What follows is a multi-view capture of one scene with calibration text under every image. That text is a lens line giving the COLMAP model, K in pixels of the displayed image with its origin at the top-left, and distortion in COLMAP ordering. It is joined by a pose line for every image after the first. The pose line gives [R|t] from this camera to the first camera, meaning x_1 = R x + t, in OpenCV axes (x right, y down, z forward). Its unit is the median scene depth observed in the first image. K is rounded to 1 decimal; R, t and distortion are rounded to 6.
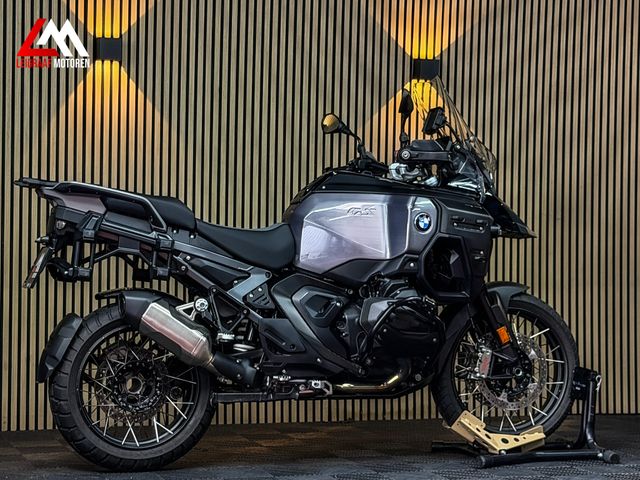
lens RADIAL K [[1480.9, 0, 313.9], [0, 1480.9, 218.5], [0, 0, 1]] dist [0.165597, 0.000000]
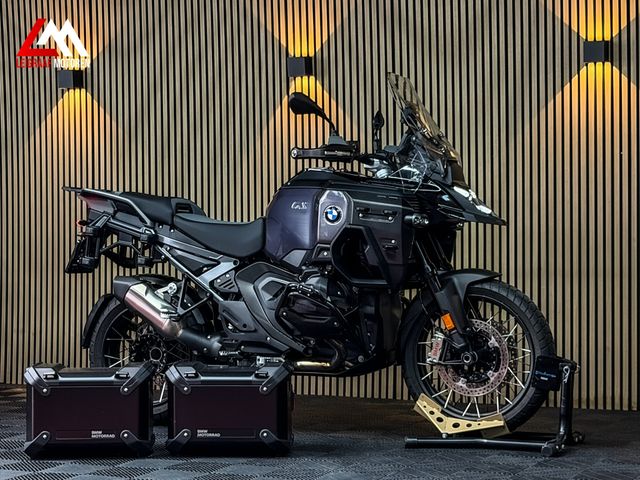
lens RADIAL K [[1465.7, 0, 313.3], [0, 1465.7, 225.6], [0, 0, 1]] dist [0.140922, 0.000000]
pose [[0.733311, -0.018927, -0.679630, 0.744045], [0.028053, 0.999603, 0.002430, 0.007693], [0.679314, -0.020847, 0.733551, 0.200885]]
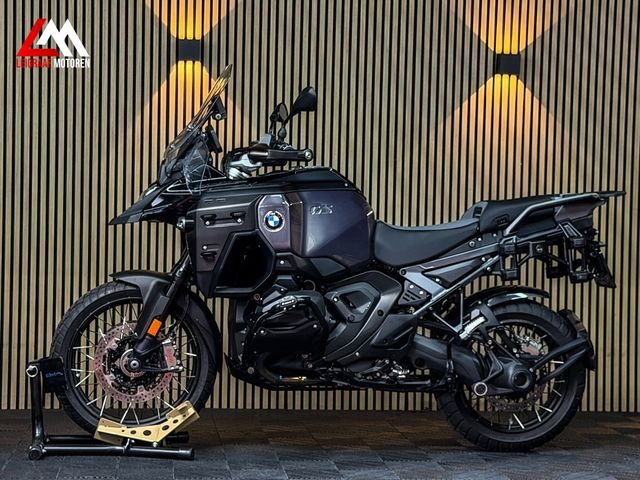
lens RADIAL K [[1465.7, 0, 332.7], [0, 1465.7, 237.2], [0, 0, 1]] dist [0.140922, 0.000000]
pose [[0.979988, 0.010170, -0.198797, 0.197707], [-0.005647, 0.999712, 0.023306, -0.007532], [0.198977, -0.021717, 0.979763, -0.001590]]
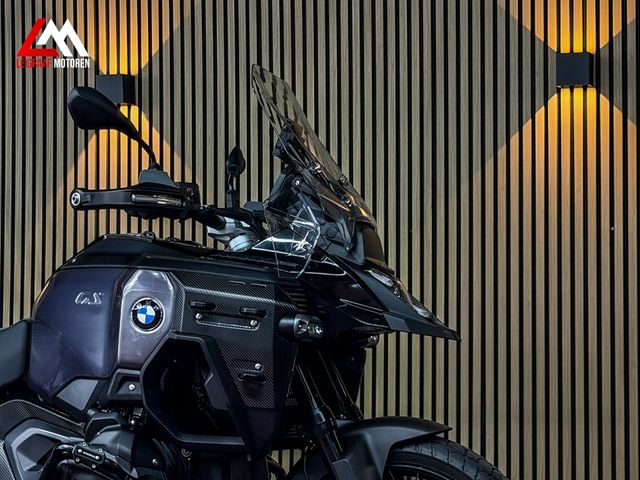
lens RADIAL K [[1480.9, 0, 321.2], [0, 1480.9, 241.2], [0, 0, 1]] dist [0.165597, 0.000000]
pose [[0.798864, -0.046328, -0.599724, 0.454377], [0.013552, 0.998163, -0.059056, 0.008999], [0.601358, 0.039050, 0.798024, 0.545574]]
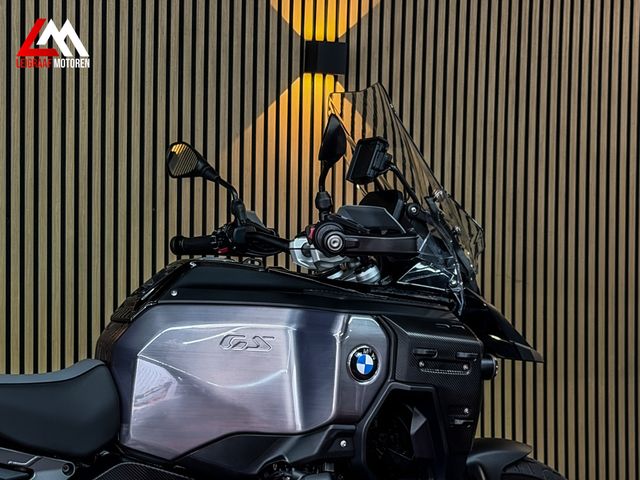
lens RADIAL K [[1480.9, 0, 321.5], [0, 1480.9, 243.5], [0, 0, 1]] dist [0.165597, 0.000000]
pose [[0.992923, -0.010705, 0.118277, -0.003635], [0.005493, 0.999003, 0.044310, -0.060786], [-0.118633, -0.043346, 0.991992, 0.450217]]
